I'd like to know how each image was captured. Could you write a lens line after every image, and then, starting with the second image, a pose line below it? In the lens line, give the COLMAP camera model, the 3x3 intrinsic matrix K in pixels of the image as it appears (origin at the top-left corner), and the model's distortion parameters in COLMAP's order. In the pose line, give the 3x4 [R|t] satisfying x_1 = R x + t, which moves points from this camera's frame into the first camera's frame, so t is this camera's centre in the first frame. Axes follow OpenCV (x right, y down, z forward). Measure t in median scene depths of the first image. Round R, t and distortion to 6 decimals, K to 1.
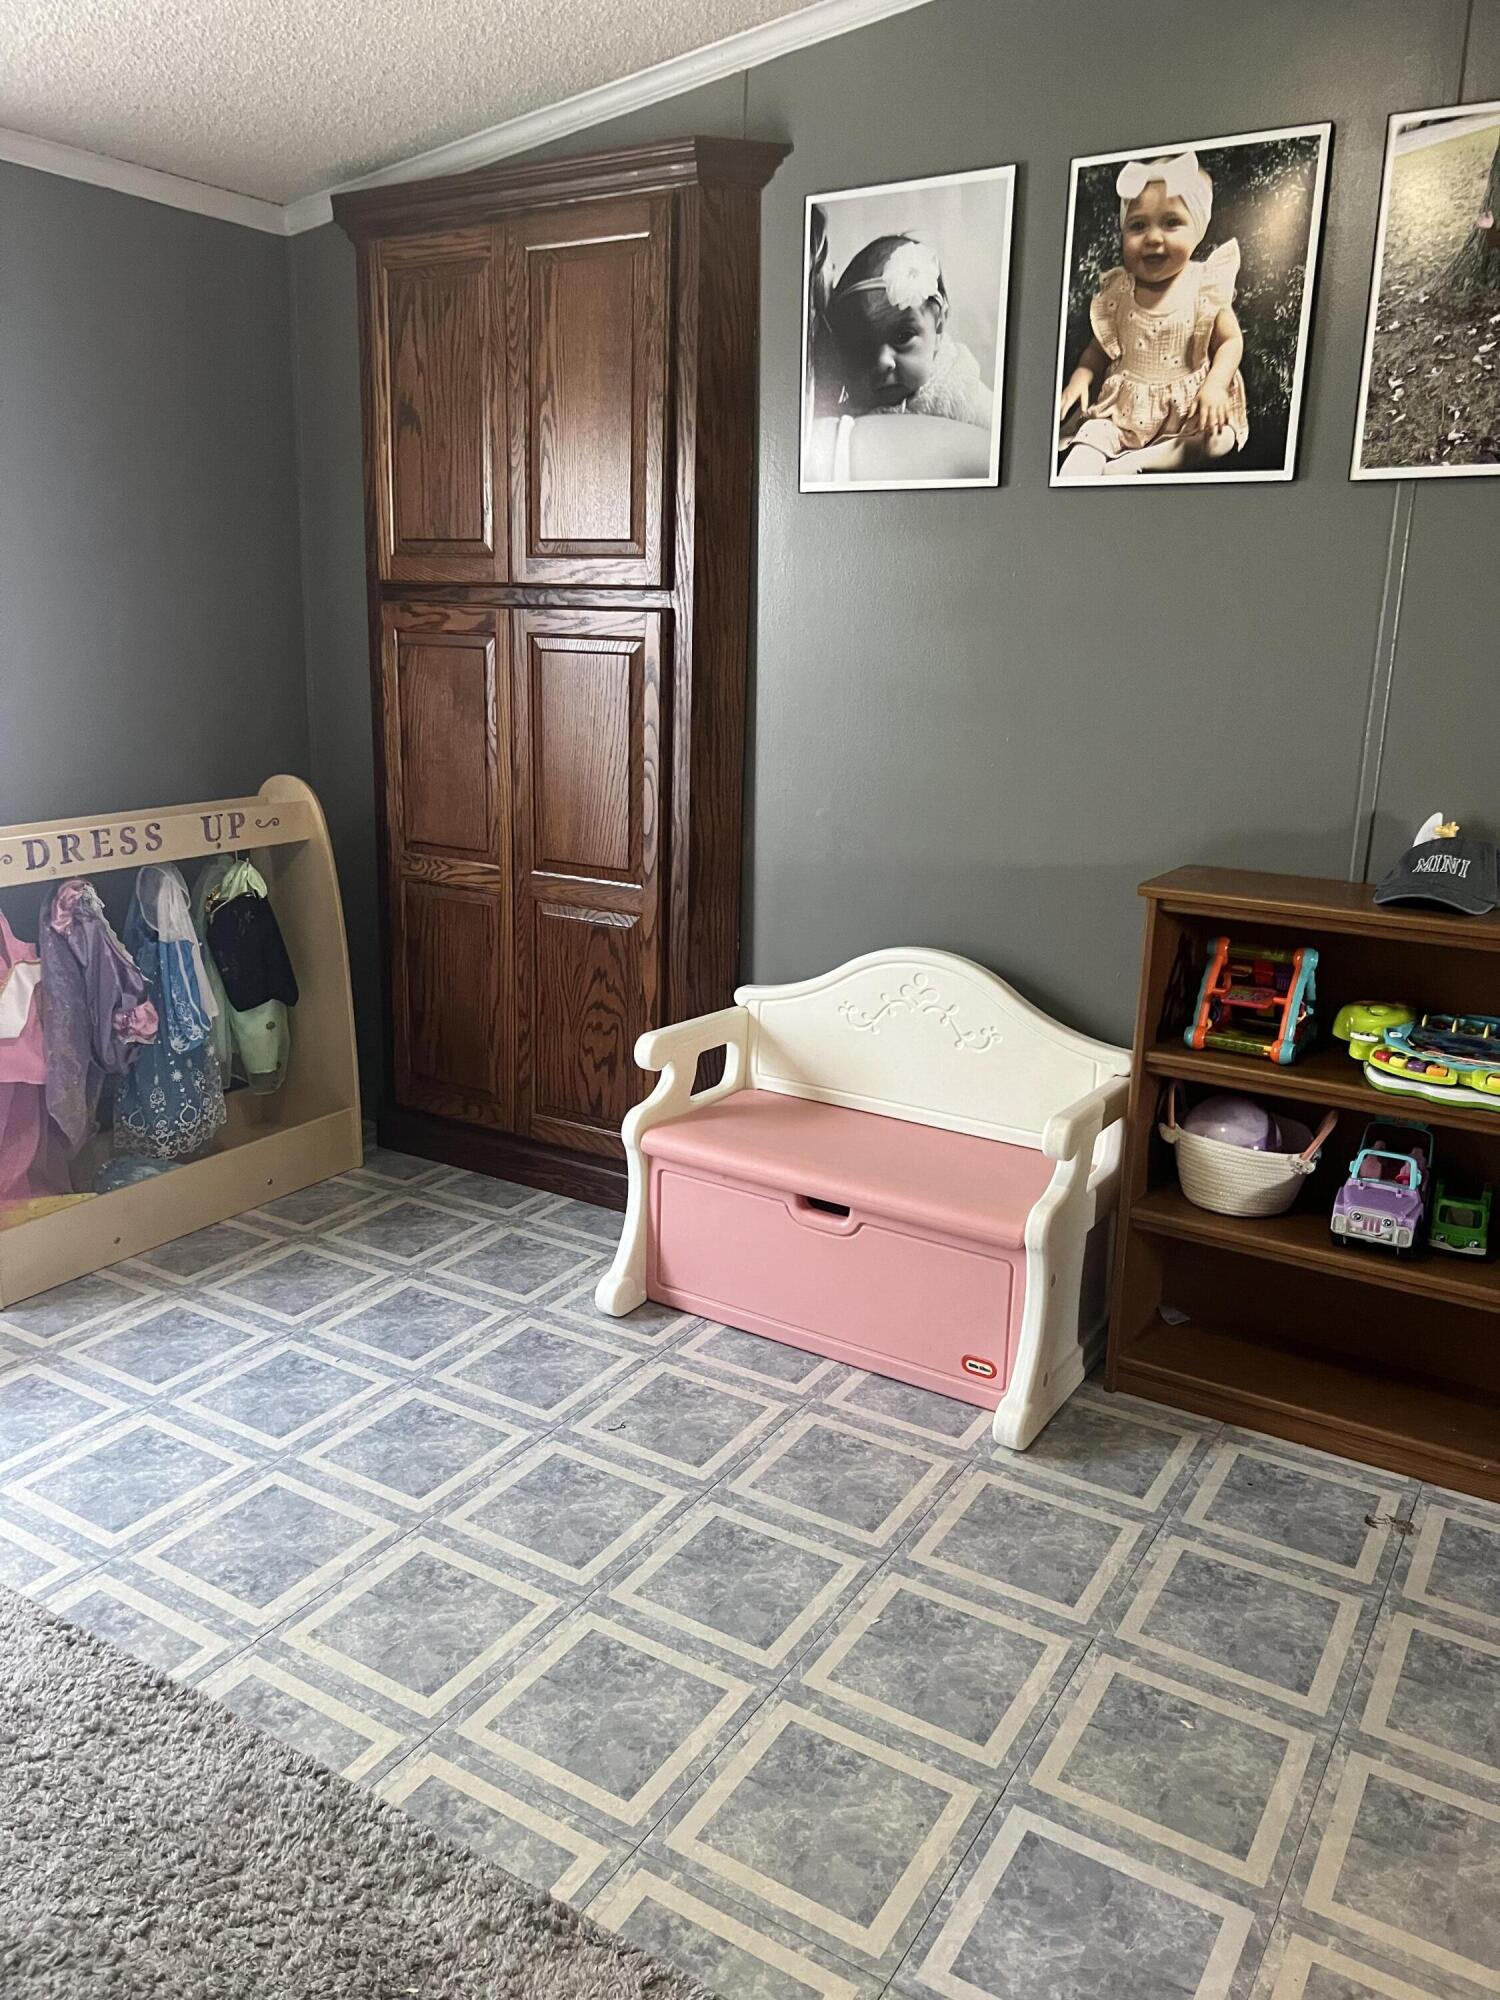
lens RADIAL K [[1508.0, 0, 736.2], [0, 1508.0, 992.0], [0, 0, 1]] dist [0.047551, -0.054727]
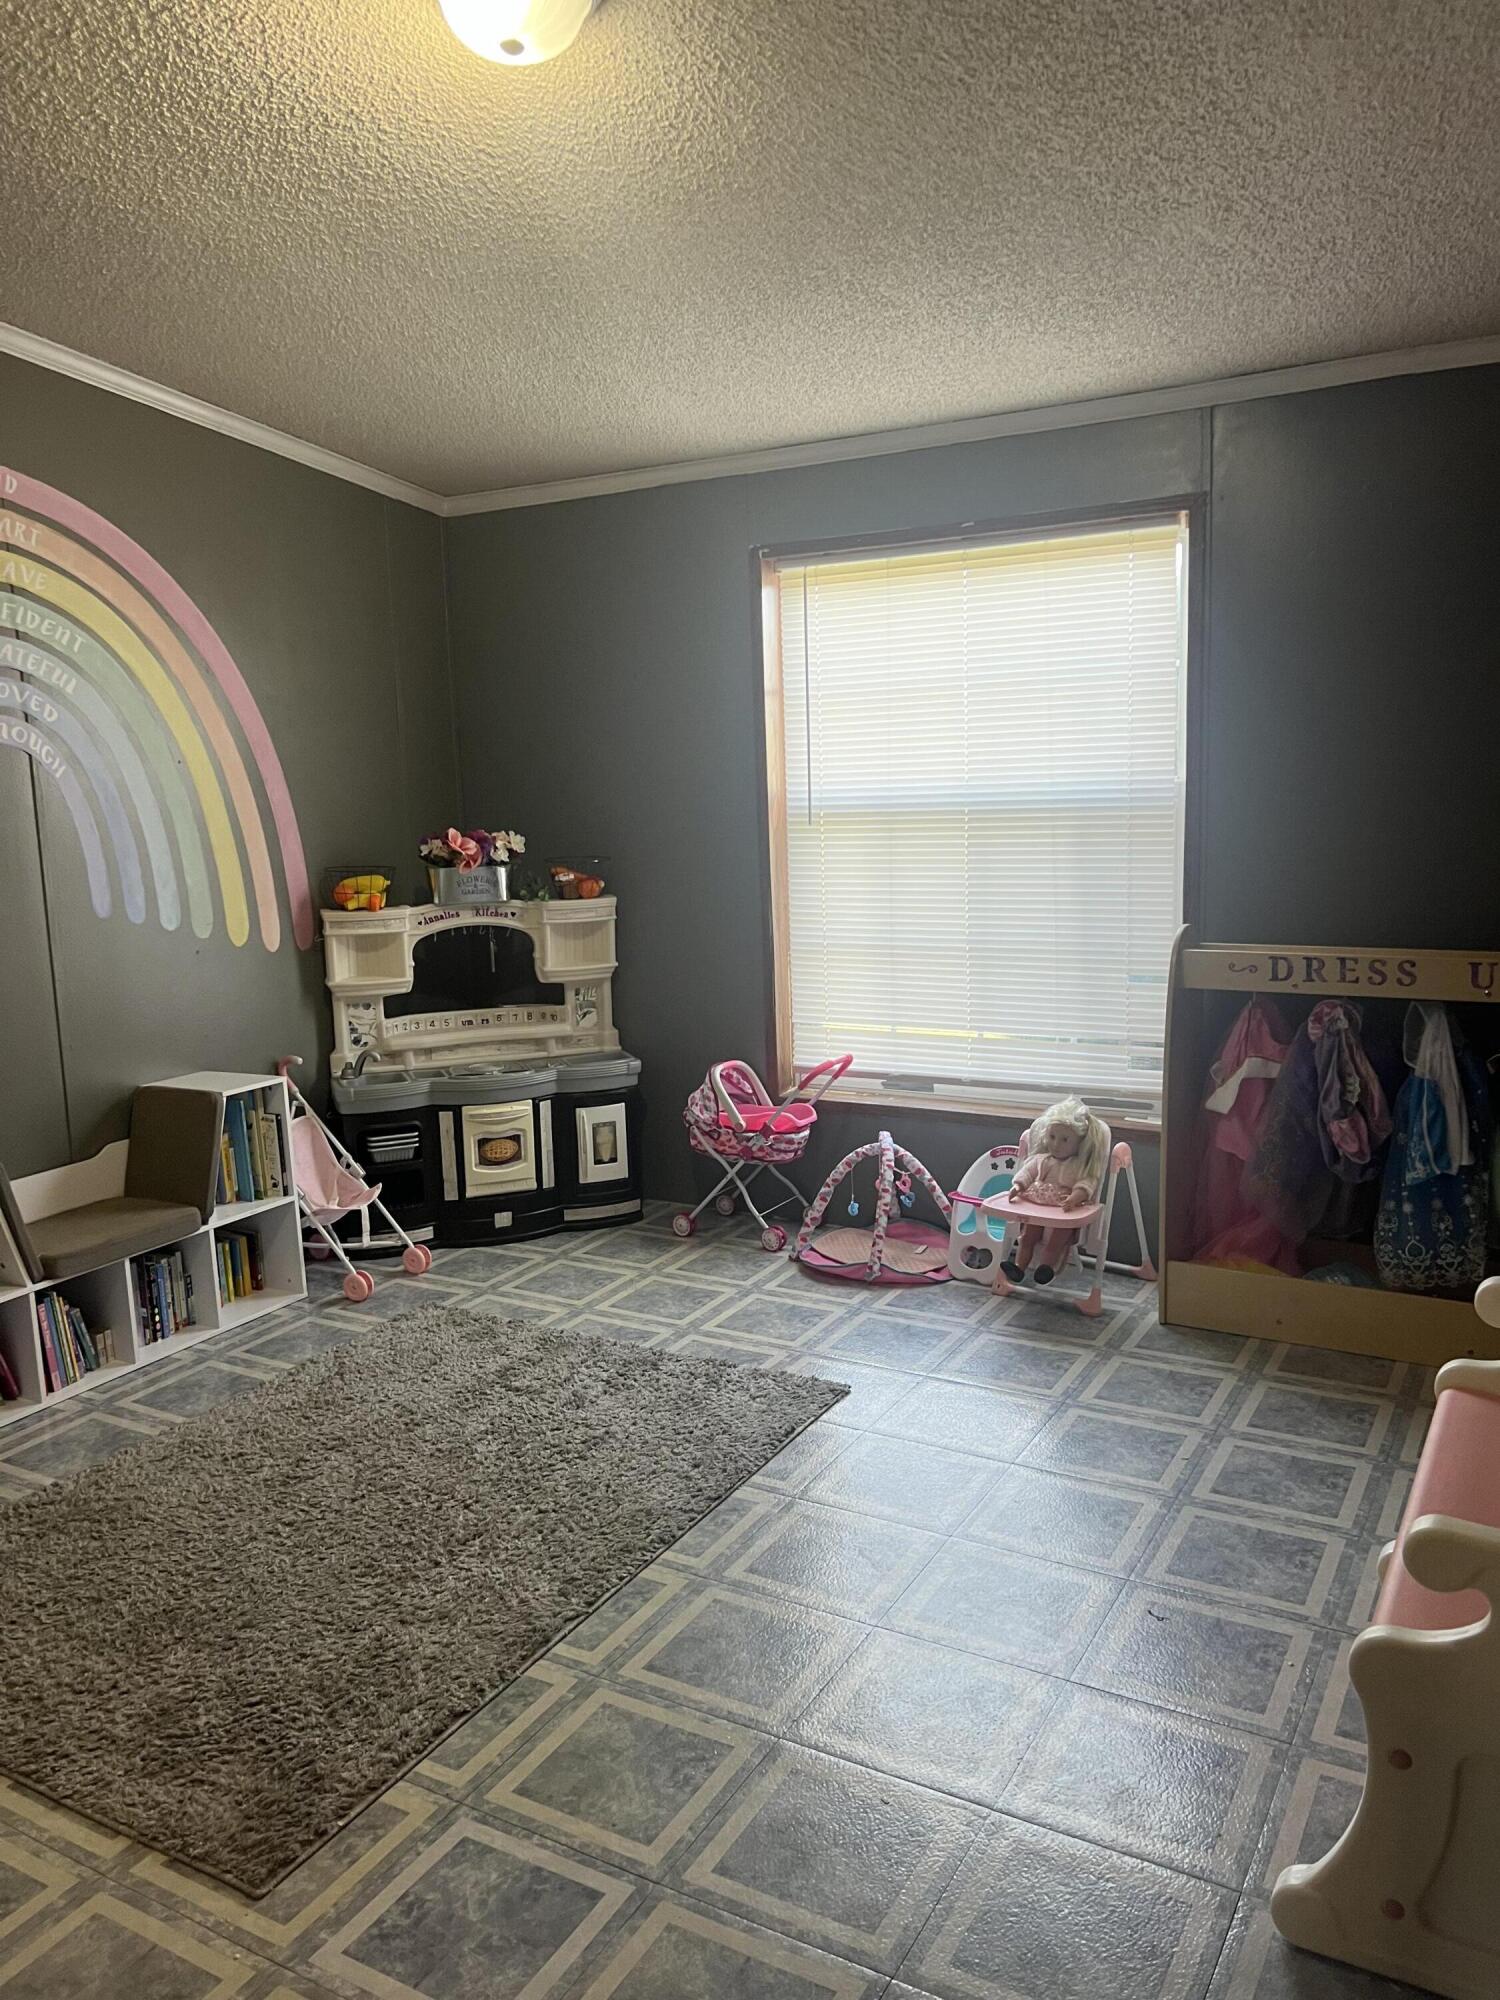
lens RADIAL K [[1508.0, 0, 736.4], [0, 1508.0, 1005.3], [0, 0, 1]] dist [0.047551, -0.054727]
pose [[0.032047, 0.137708, -0.989954, 0.659738], [-0.225156, 0.965999, 0.127087, -0.113652], [0.973795, 0.218822, 0.061964, 0.507946]]
